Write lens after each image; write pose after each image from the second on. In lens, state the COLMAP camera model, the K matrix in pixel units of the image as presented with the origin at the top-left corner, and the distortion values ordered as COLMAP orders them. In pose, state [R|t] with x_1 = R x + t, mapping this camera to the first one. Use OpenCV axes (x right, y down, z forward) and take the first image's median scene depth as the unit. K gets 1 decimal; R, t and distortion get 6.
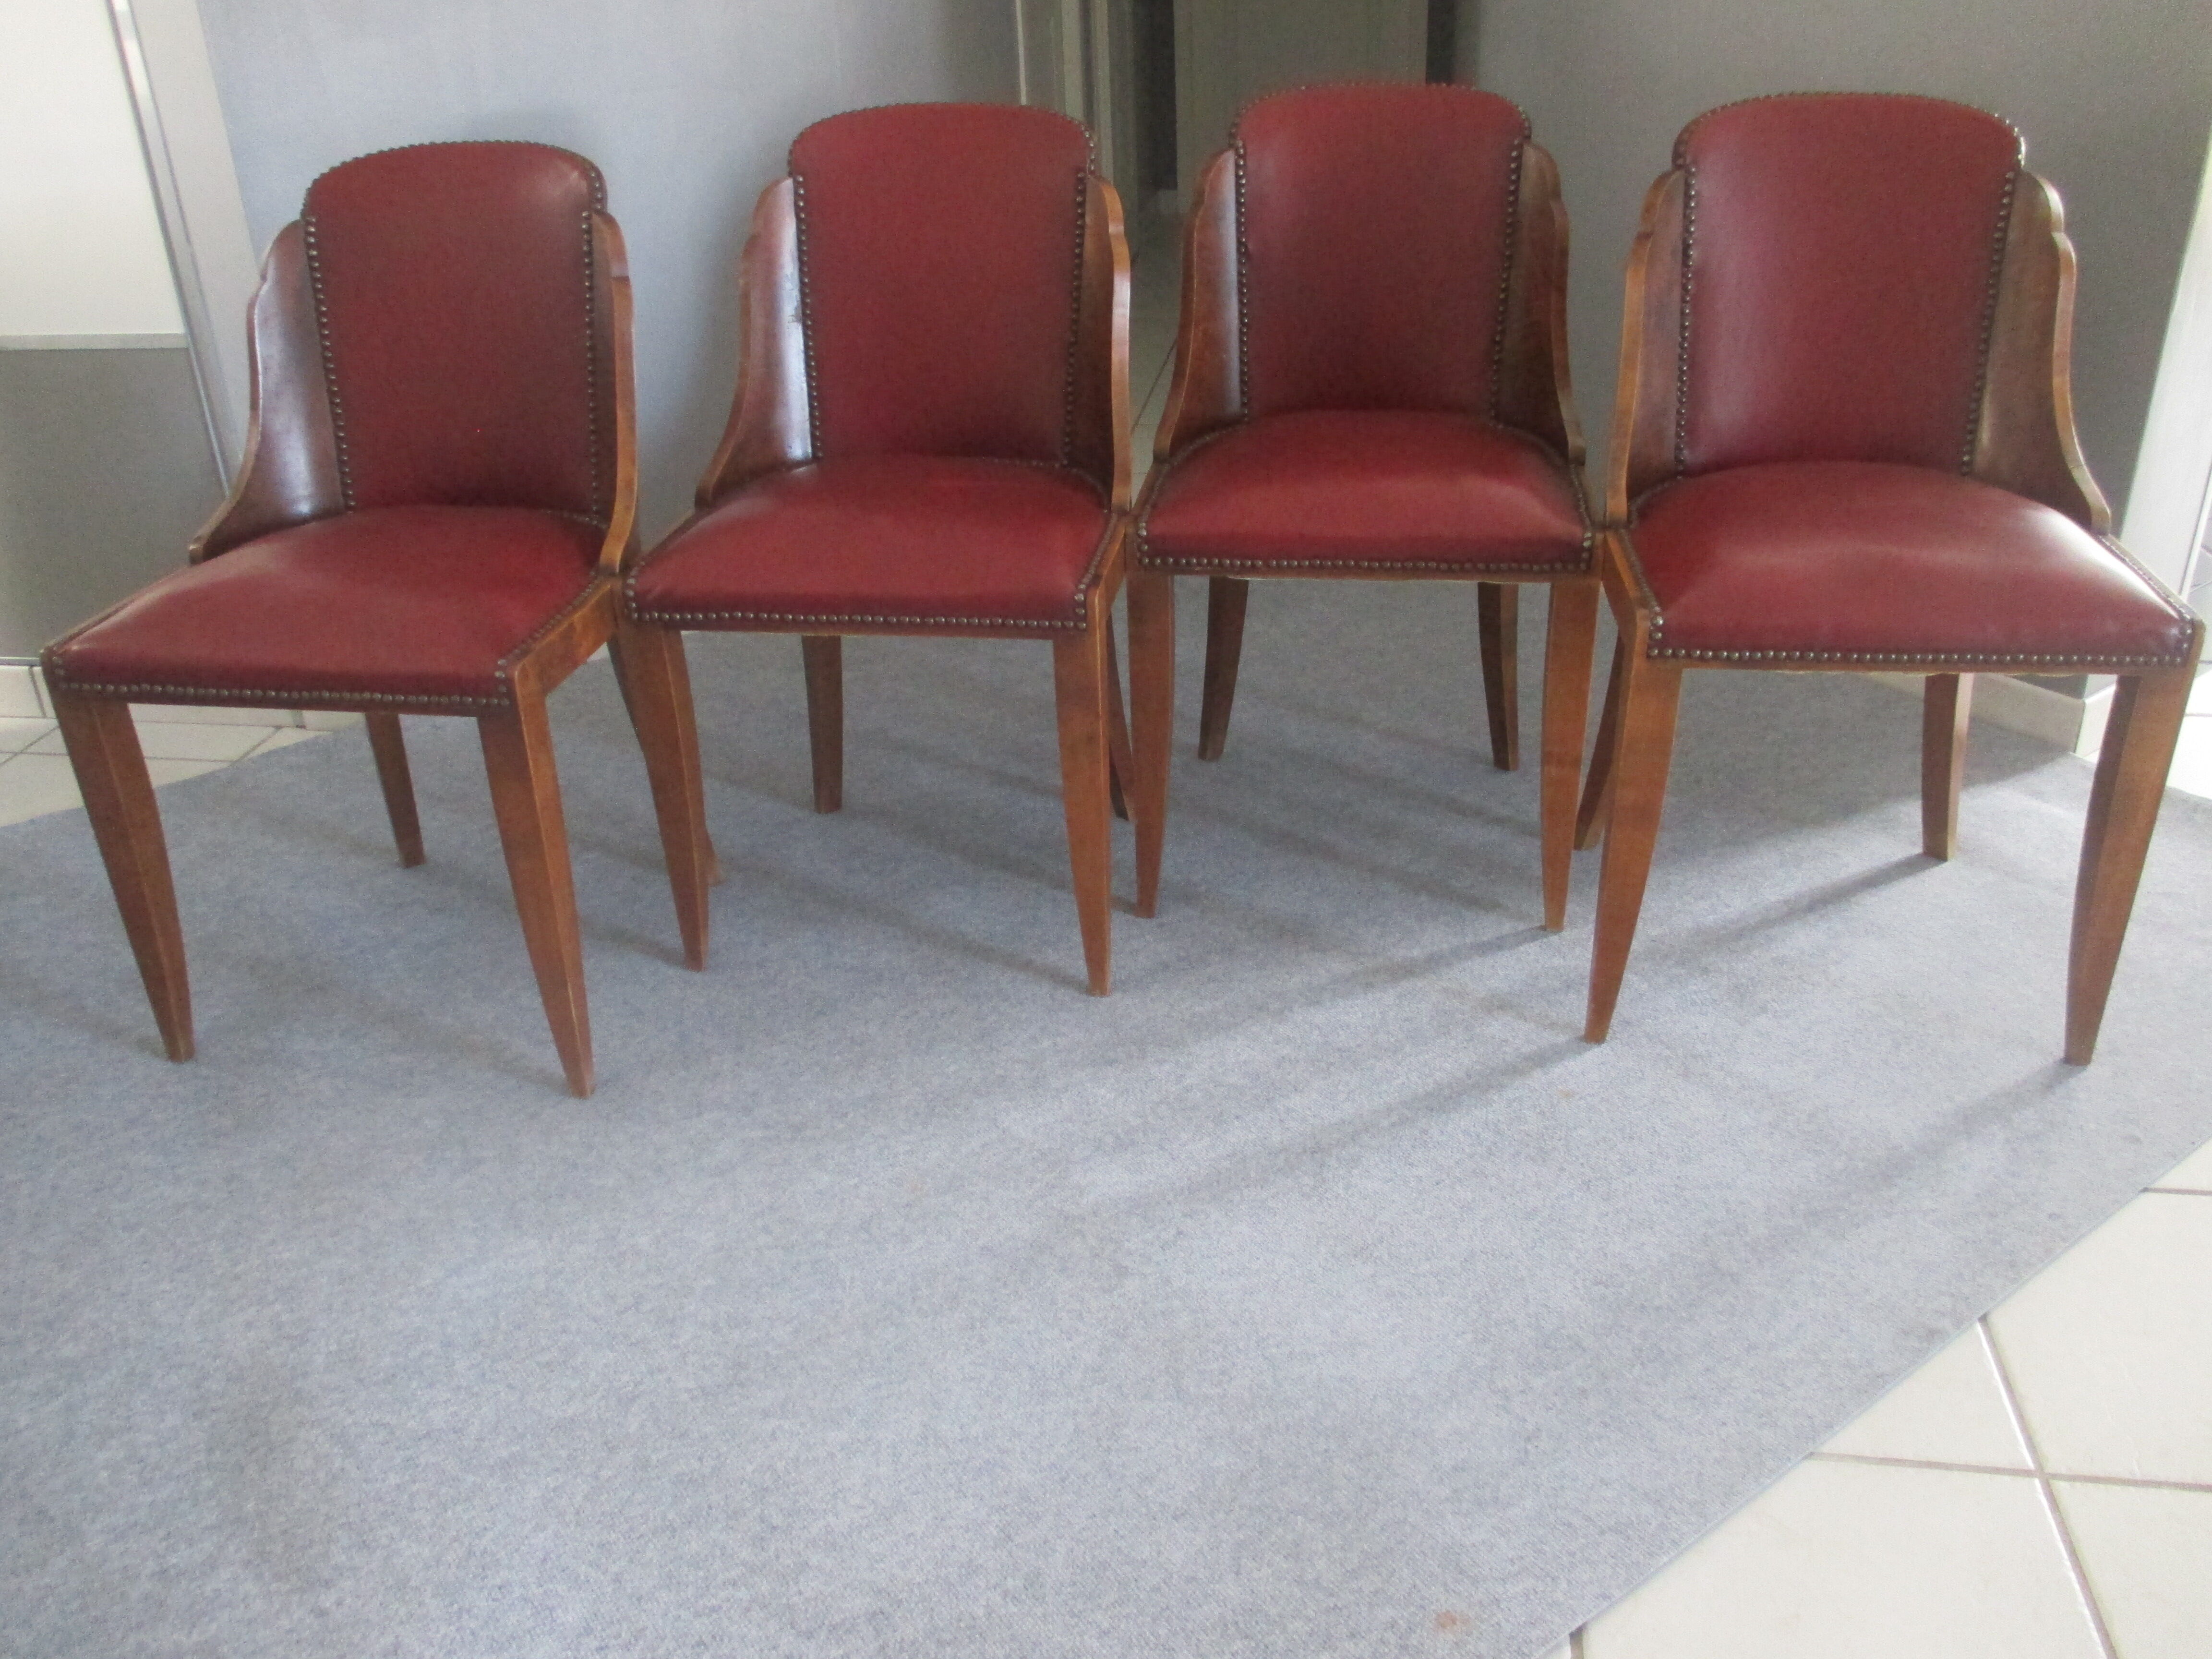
lens RADIAL K [[1837.1, 0, 1108.4], [0, 1837.1, 831.9], [0, 0, 1]] dist [-0.032283, 0.000261]
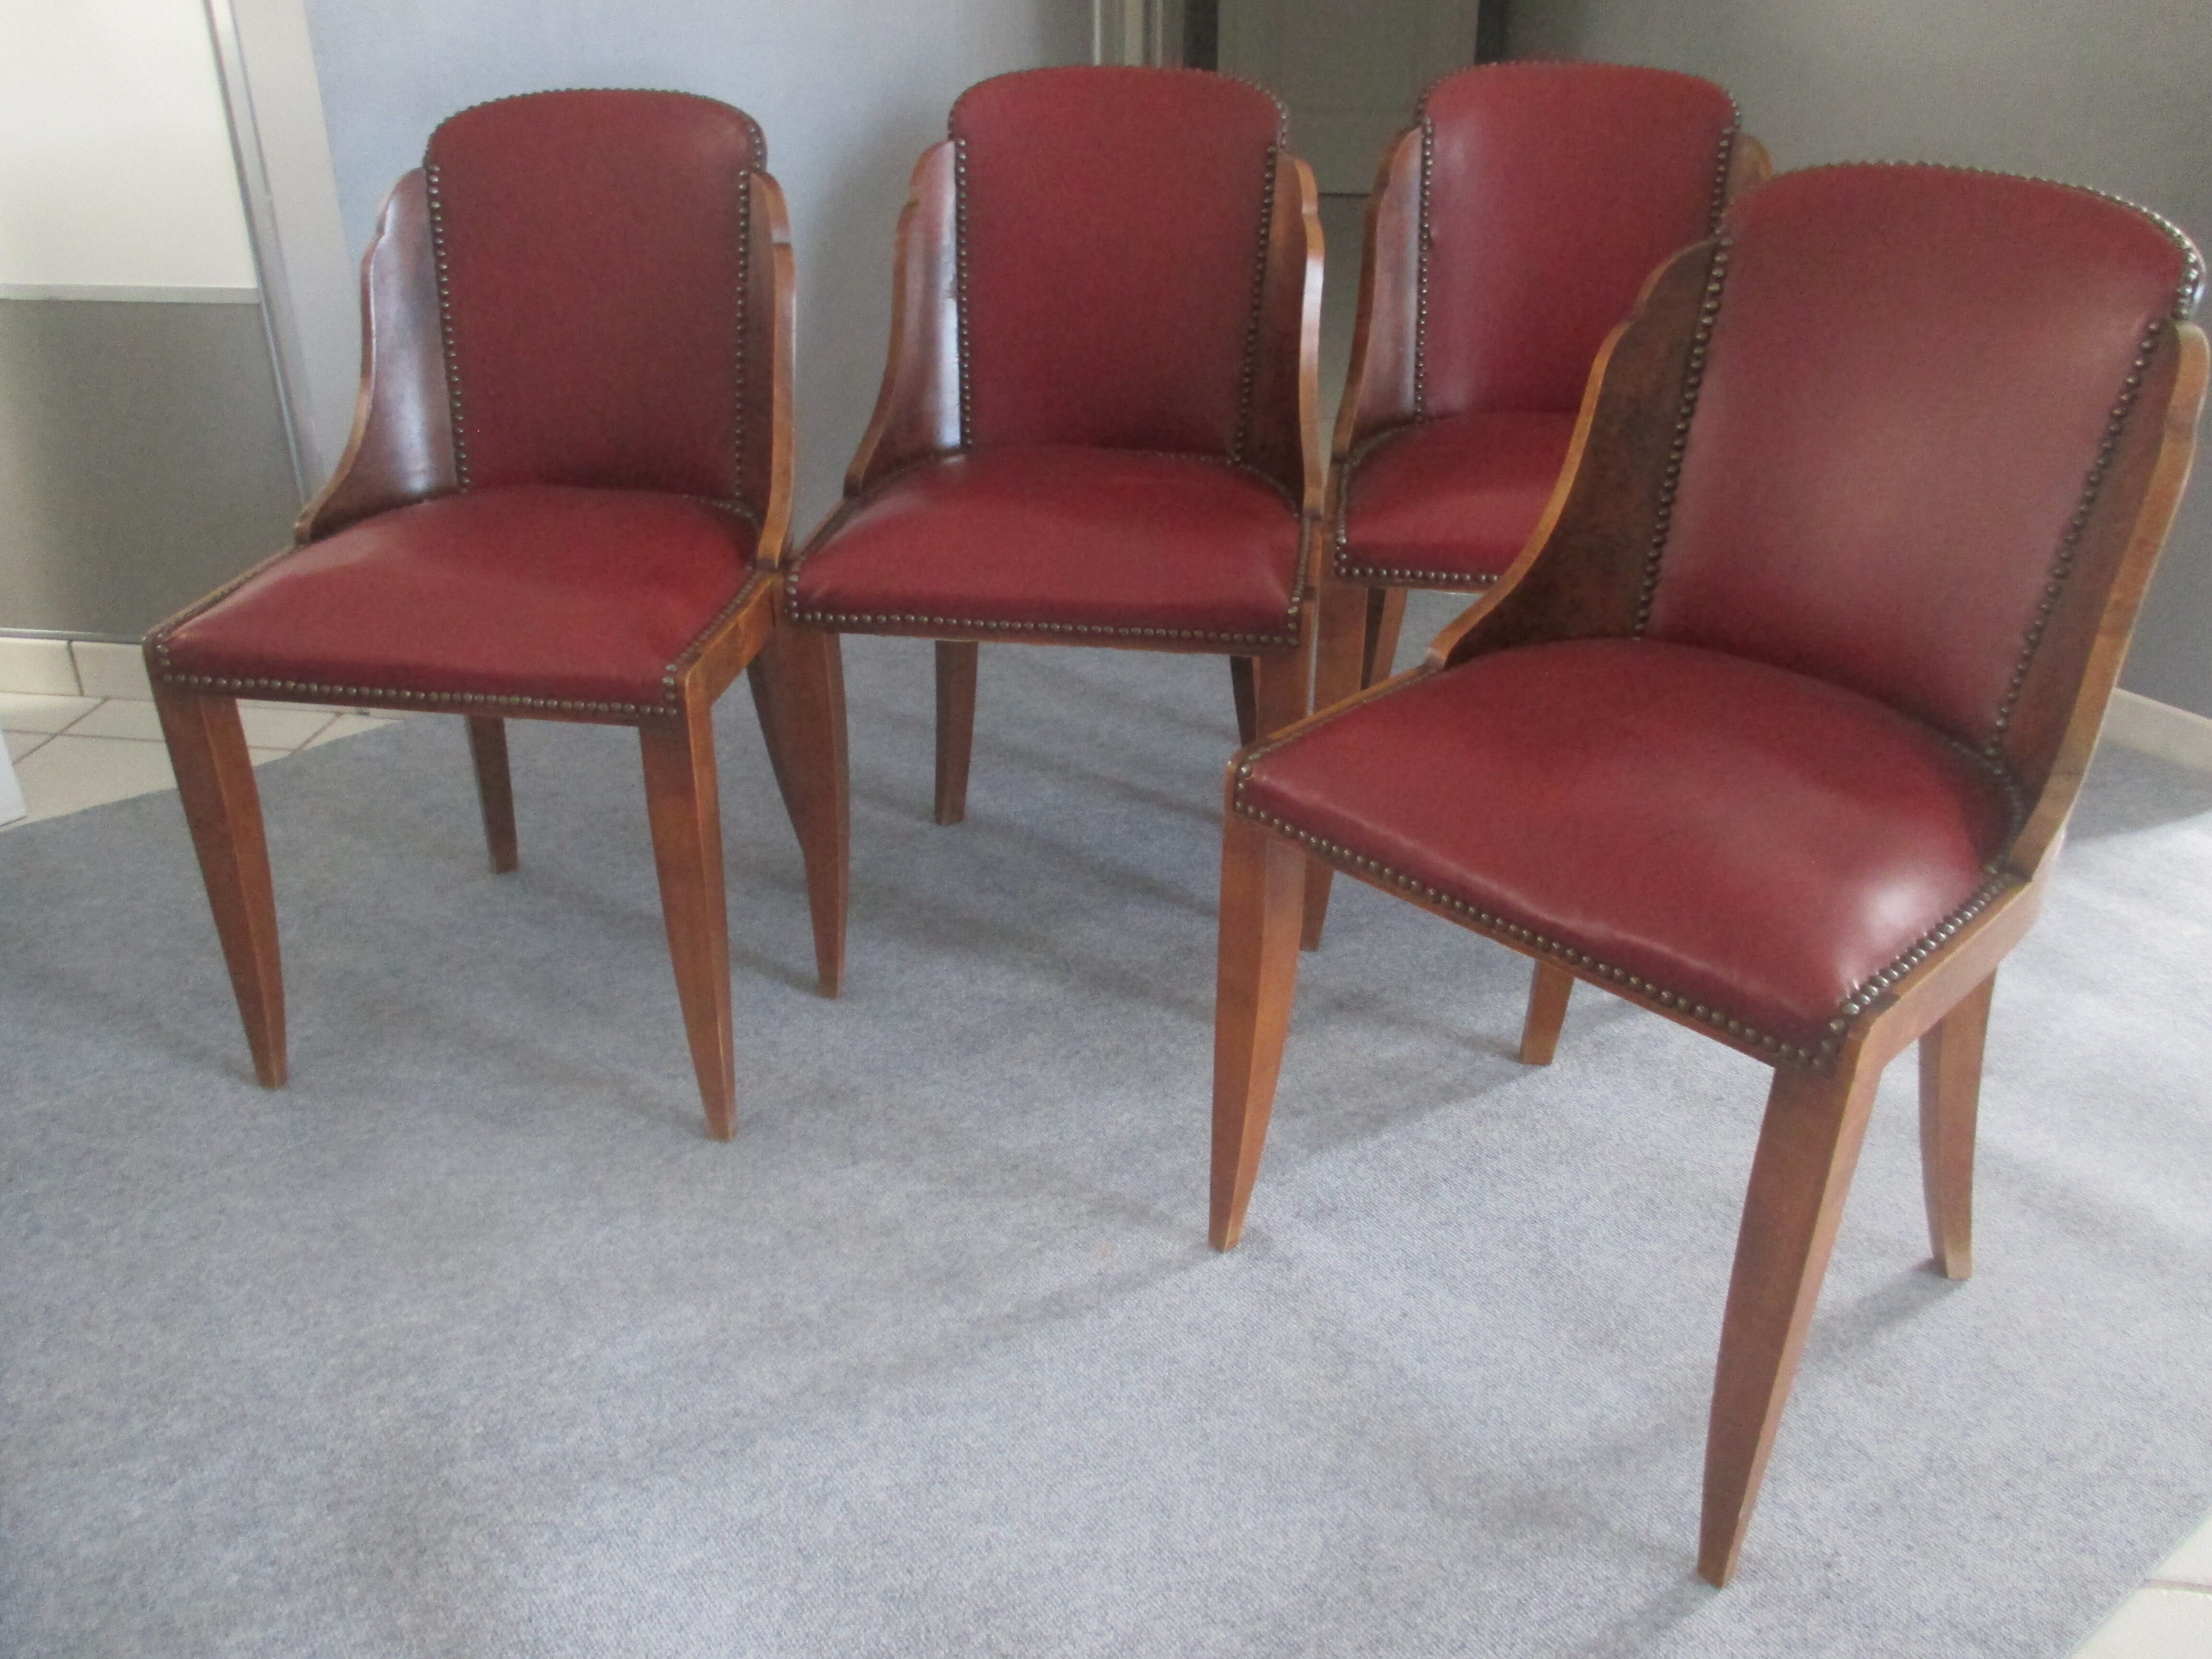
lens RADIAL K [[1837.1, 0, 1108.2], [0, 1837.1, 829.2], [0, 0, 1]] dist [-0.032283, 0.000261]
pose [[0.999459, 0.025618, 0.020627, -0.123454], [-0.025794, 0.999632, 0.008351, -0.024322], [-0.020406, -0.008878, 0.999752, 0.085762]]
